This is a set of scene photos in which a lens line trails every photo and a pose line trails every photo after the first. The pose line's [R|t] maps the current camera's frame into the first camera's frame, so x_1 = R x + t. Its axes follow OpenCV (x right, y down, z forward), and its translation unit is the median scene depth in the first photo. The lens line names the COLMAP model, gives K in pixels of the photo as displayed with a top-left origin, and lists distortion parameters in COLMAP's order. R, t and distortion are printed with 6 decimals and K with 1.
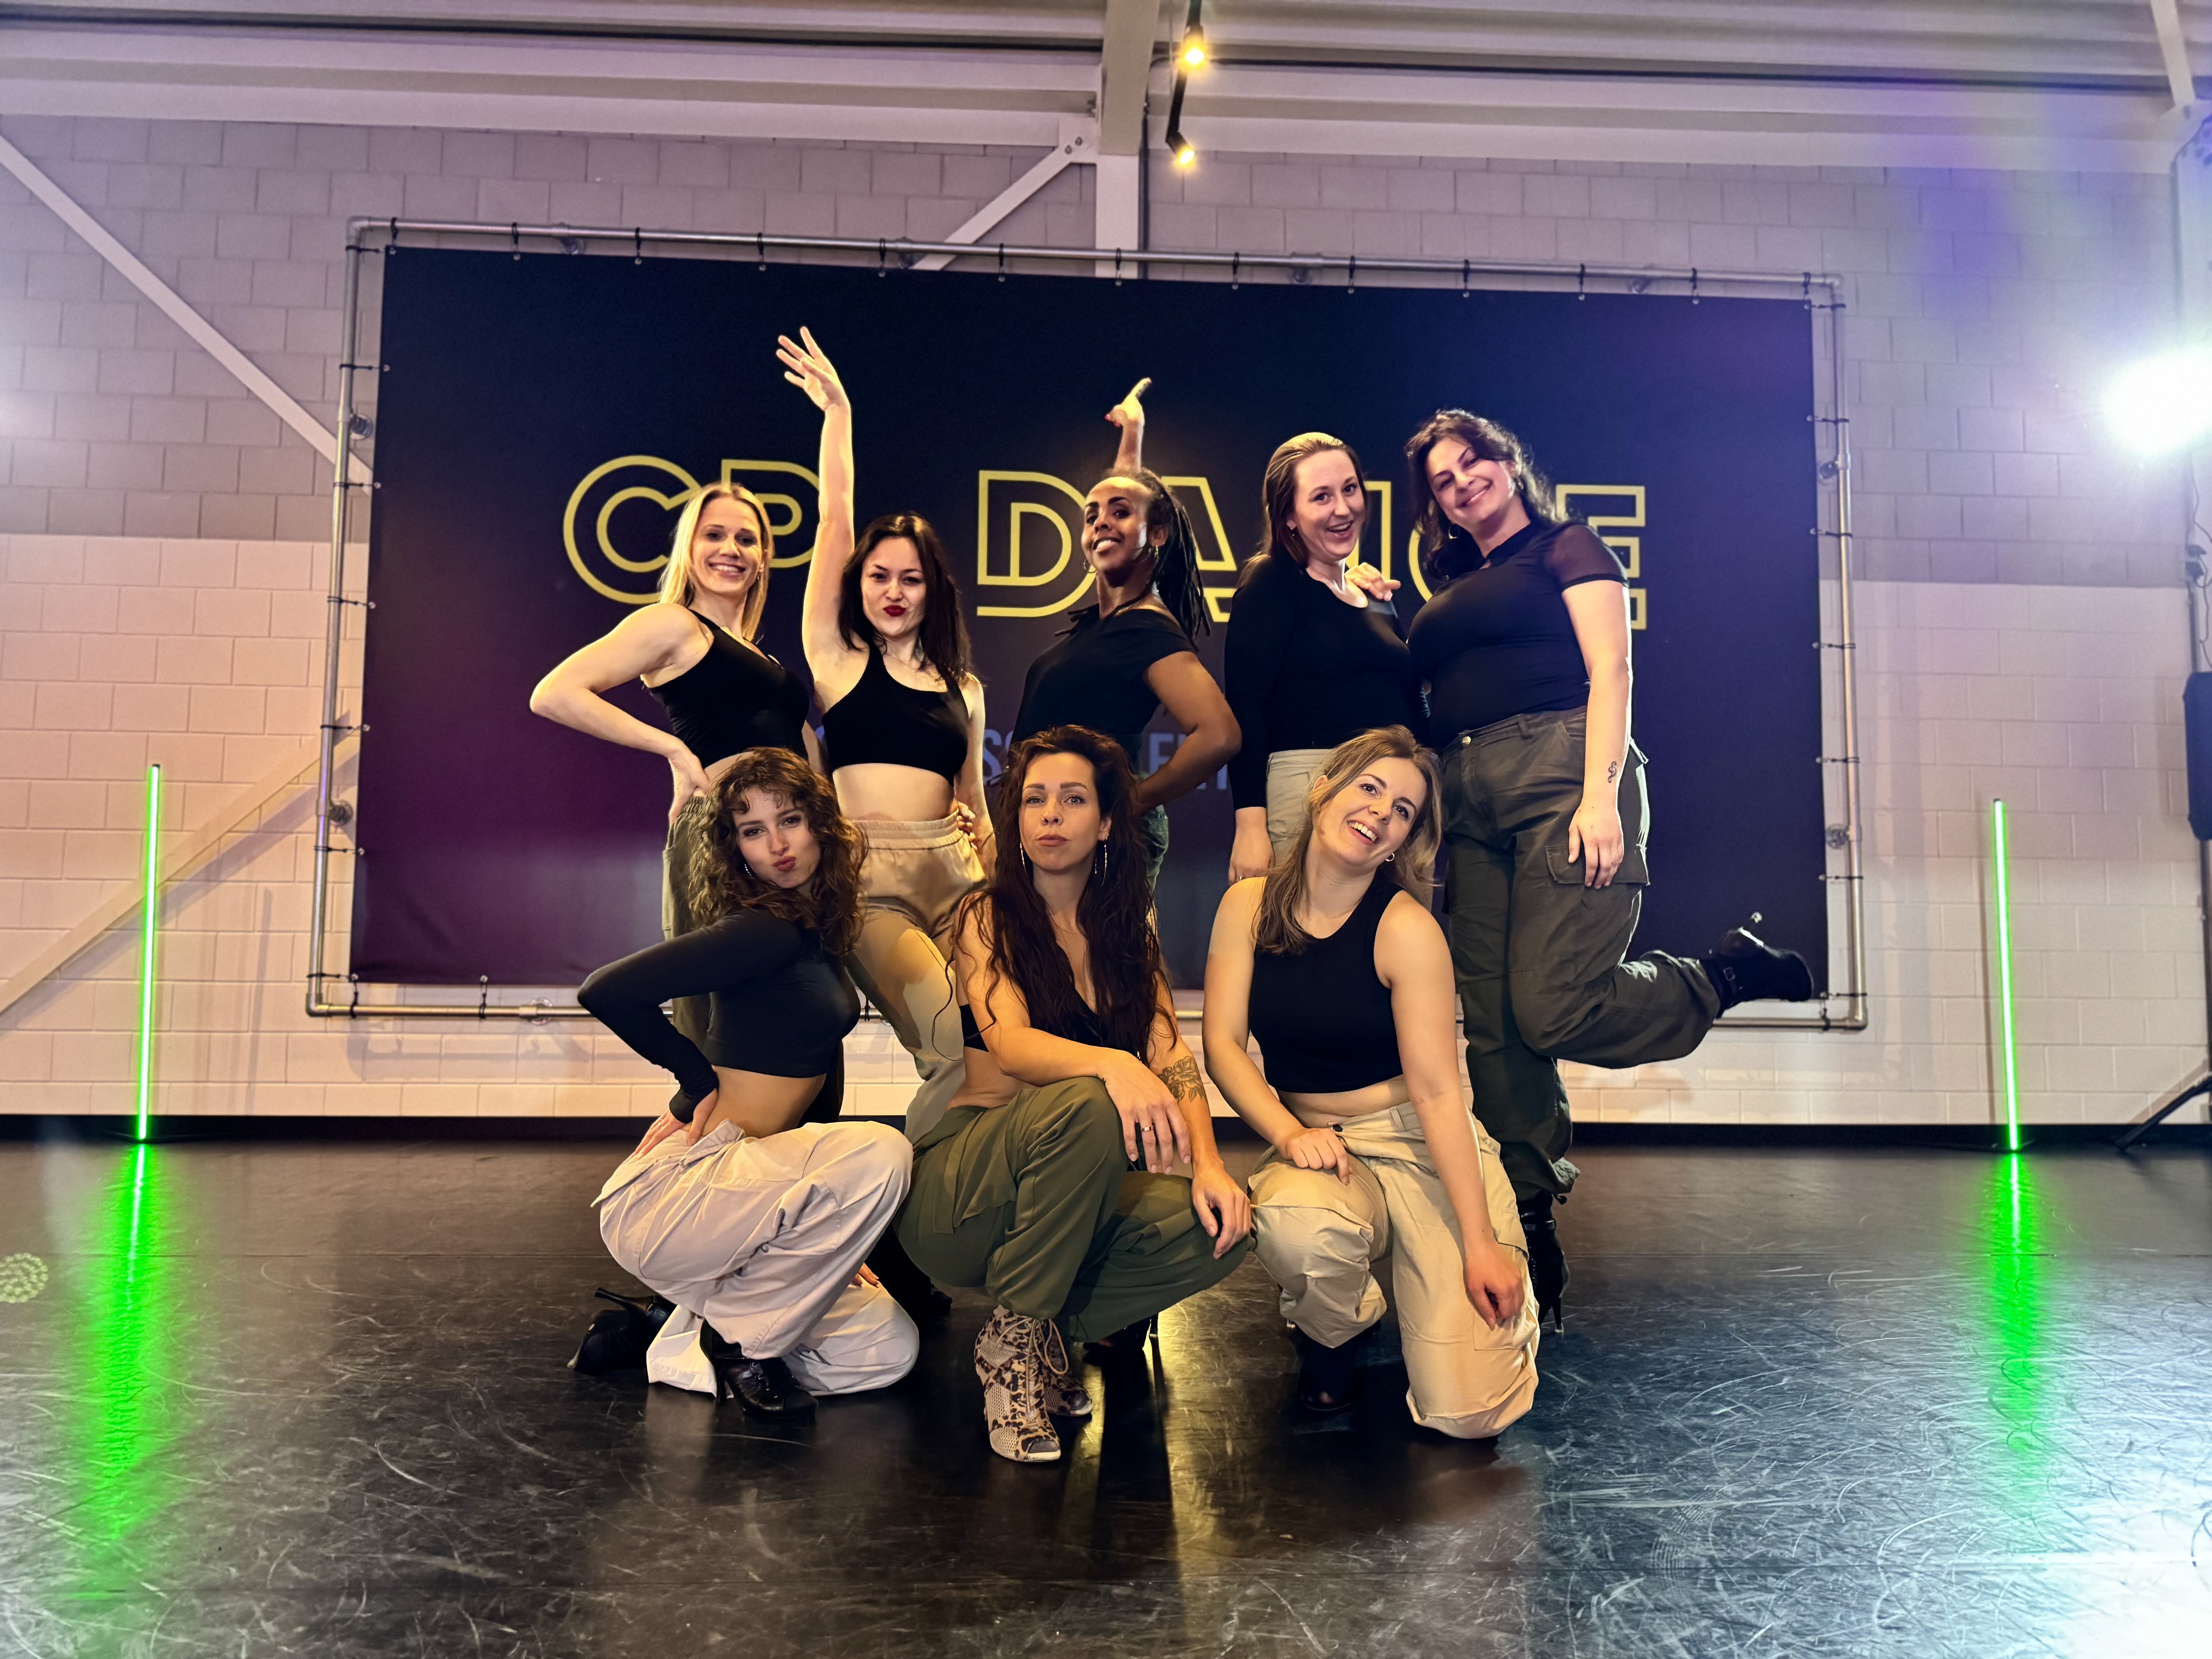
lens RADIAL K [[1530.4, 0, 1103.6], [0, 1530.4, 847.5], [0, 0, 1]] dist [0.151430, -0.281911]
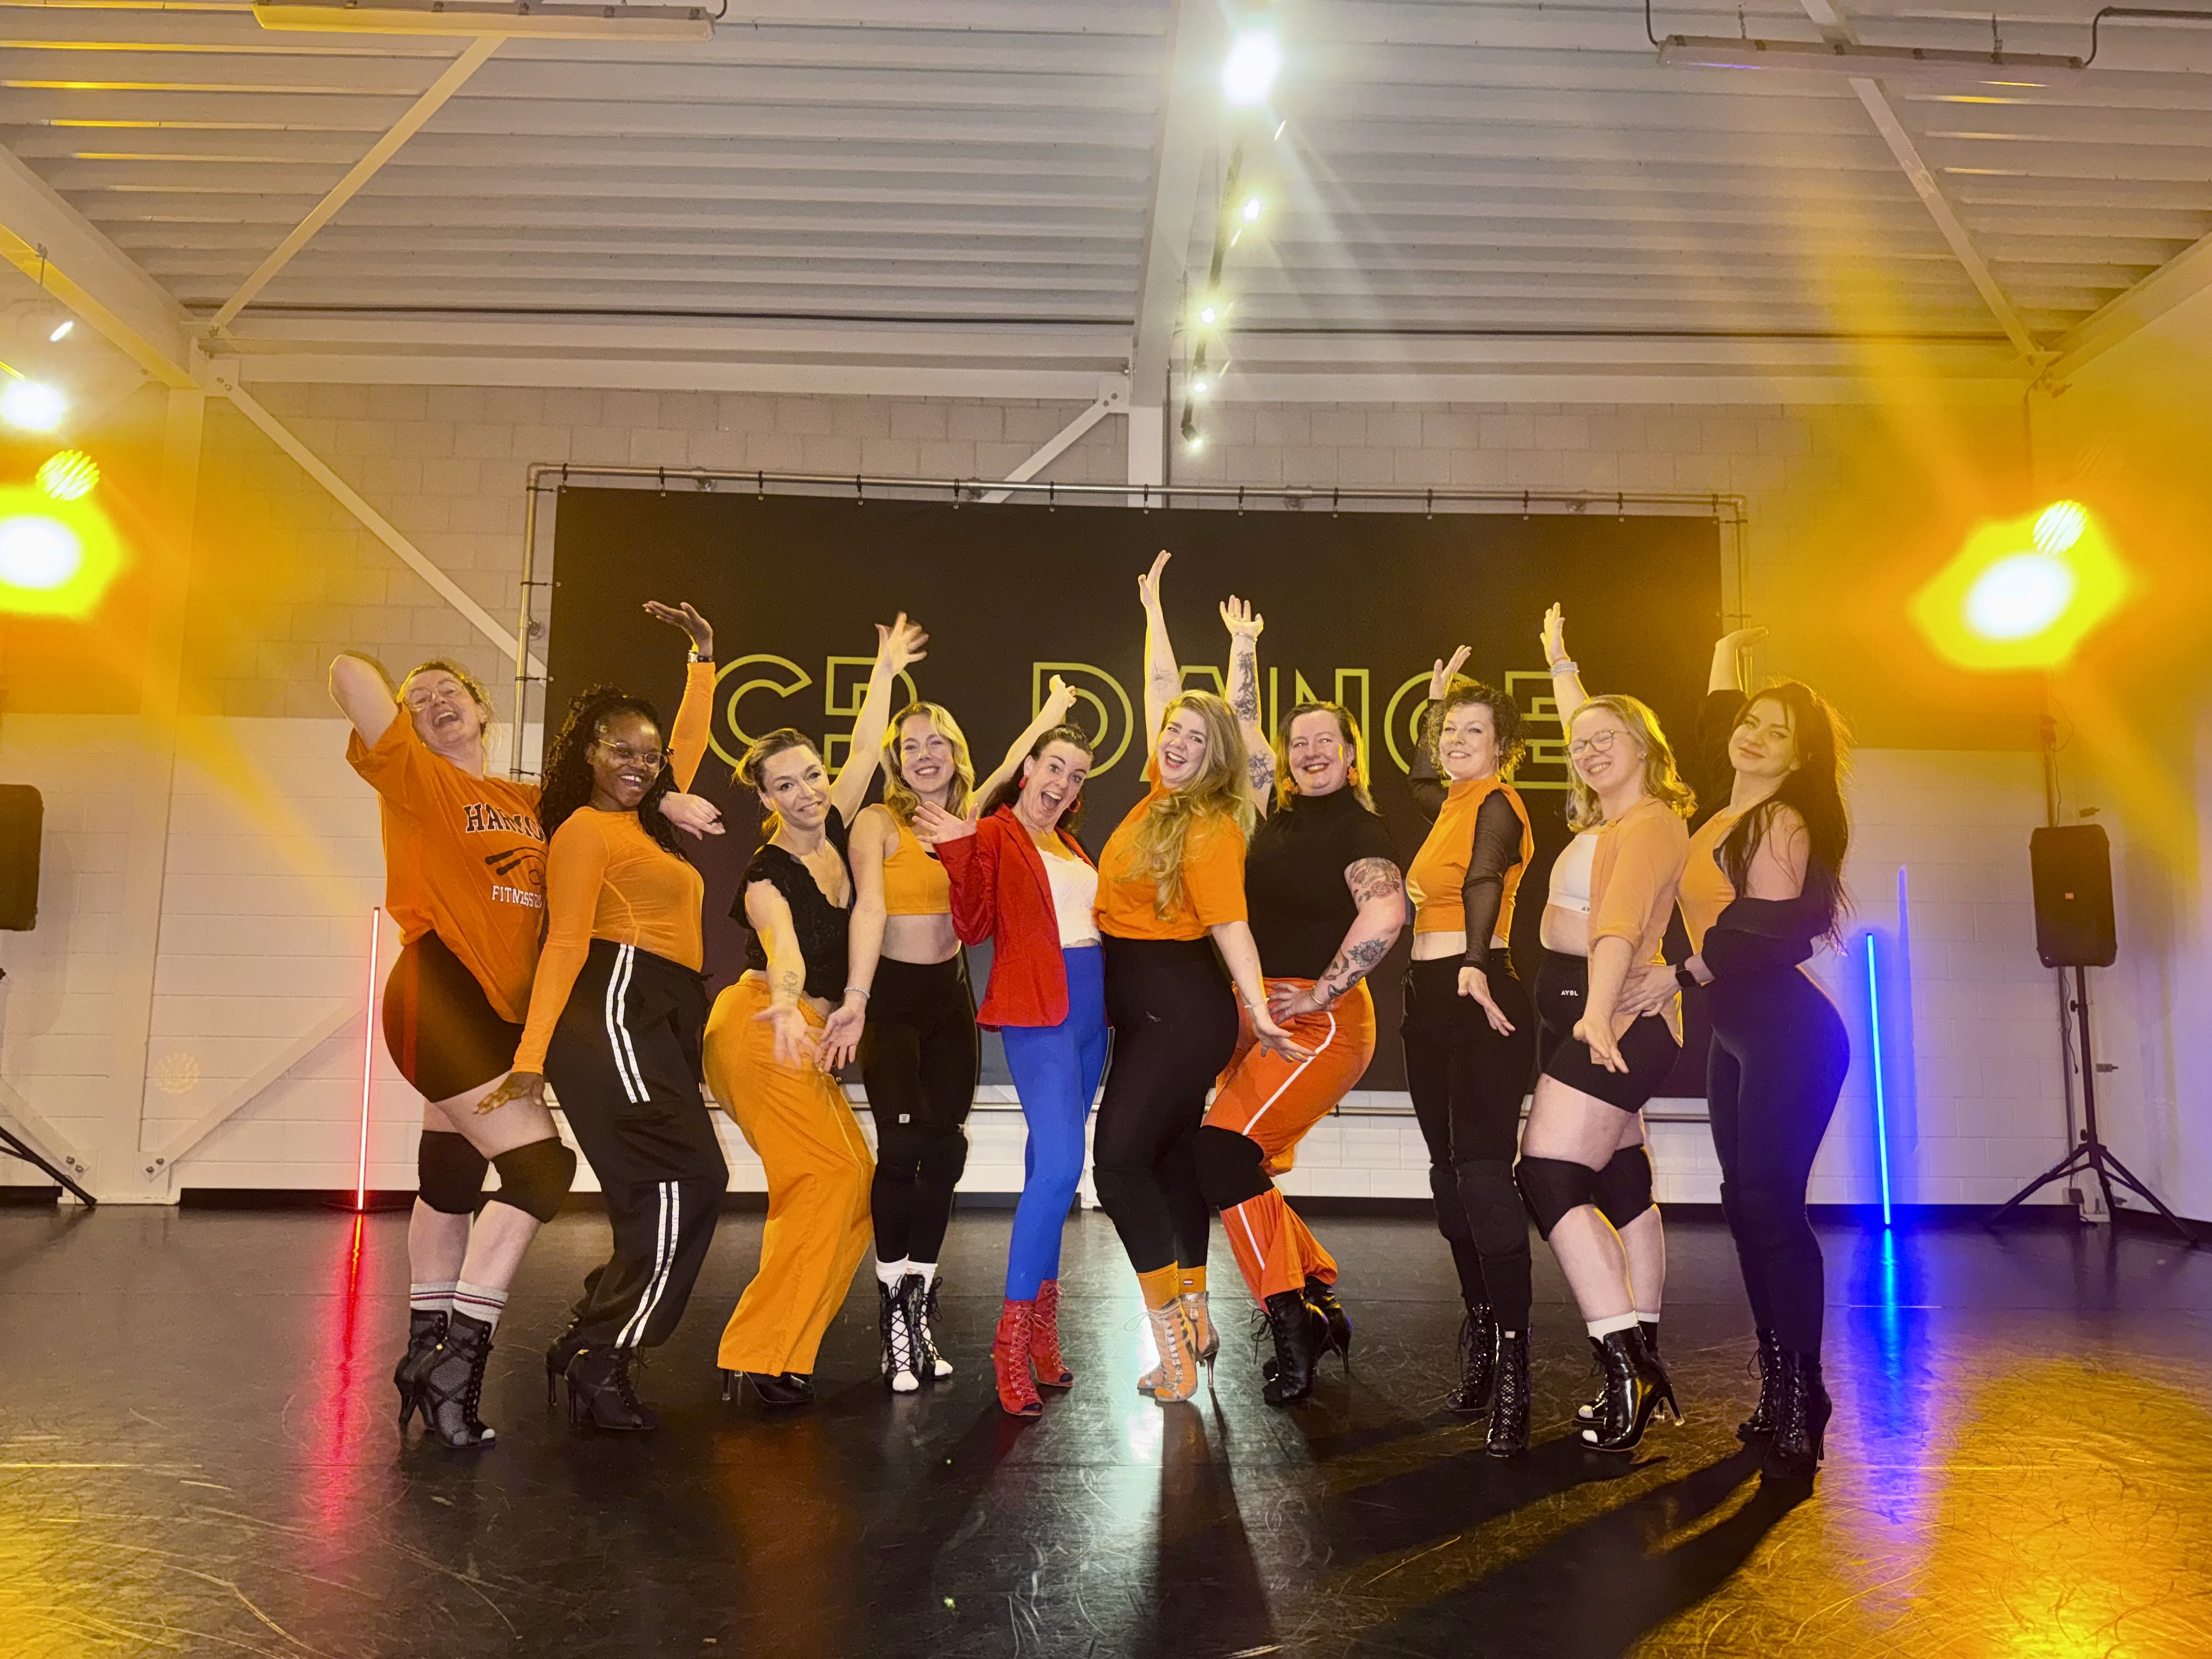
lens RADIAL K [[1530.4, 0, 1103.6], [0, 1530.4, 847.5], [0, 0, 1]] dist [0.151430, -0.281911]
pose [[0.999713, -0.000171, -0.023969, 0.004955], [-0.000869, 0.999059, -0.043367, -0.042121], [0.023954, 0.043375, 0.998772, -0.215122]]
